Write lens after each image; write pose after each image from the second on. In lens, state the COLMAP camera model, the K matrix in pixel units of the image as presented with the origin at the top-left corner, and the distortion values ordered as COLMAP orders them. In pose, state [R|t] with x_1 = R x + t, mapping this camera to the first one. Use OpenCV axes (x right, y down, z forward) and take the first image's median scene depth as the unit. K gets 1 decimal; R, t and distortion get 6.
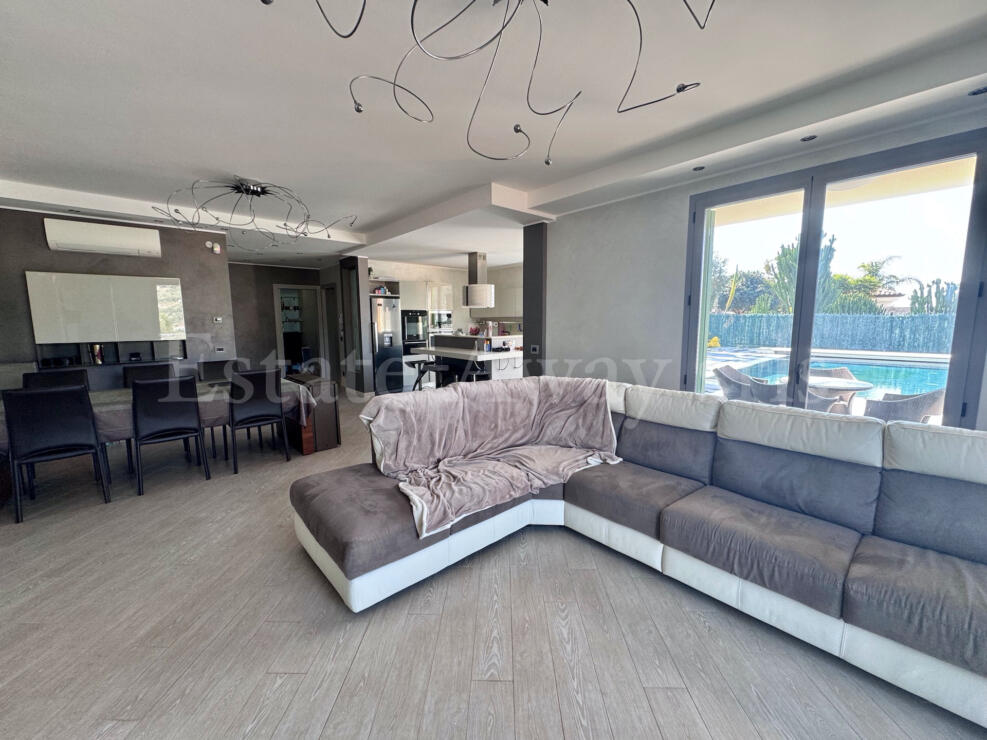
lens RADIAL K [[393.2, 0, 493.5], [0, 393.2, 367.4], [0, 0, 1]] dist [-0.000763, 0.000306]
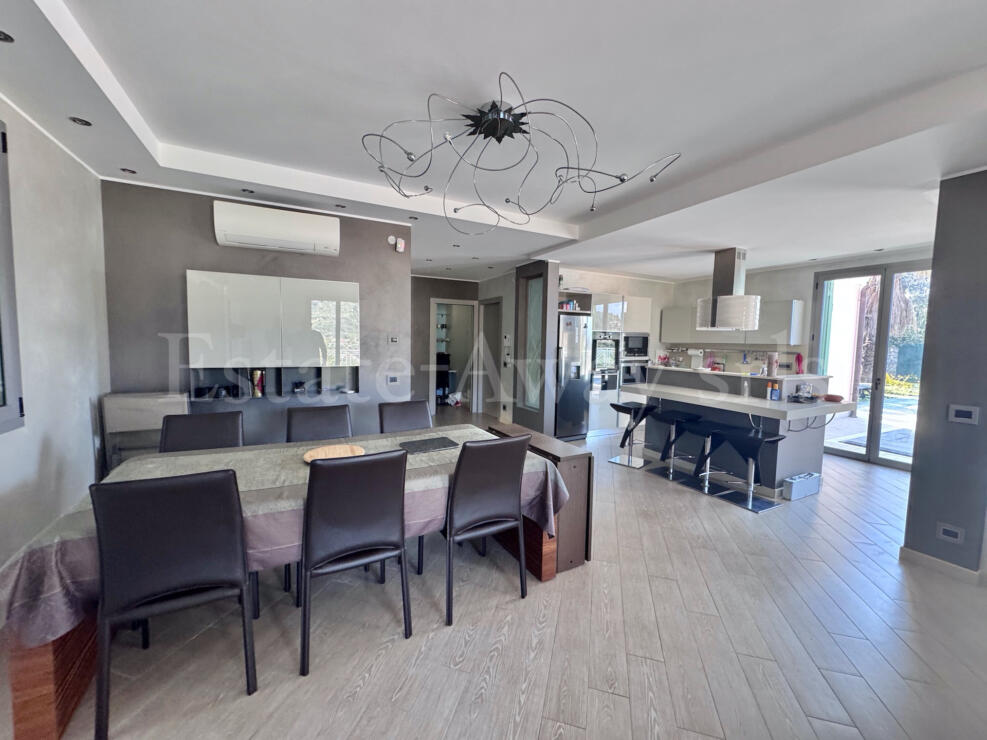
lens RADIAL K [[393.2, 0, 493.5], [0, 393.2, 367.4], [0, 0, 1]] dist [-0.000763, 0.000306]
pose [[0.969131, 0.042754, -0.242812, -0.362602], [-0.055450, 0.997415, -0.045693, -0.049292], [0.240231, 0.057746, 0.968997, 0.352718]]
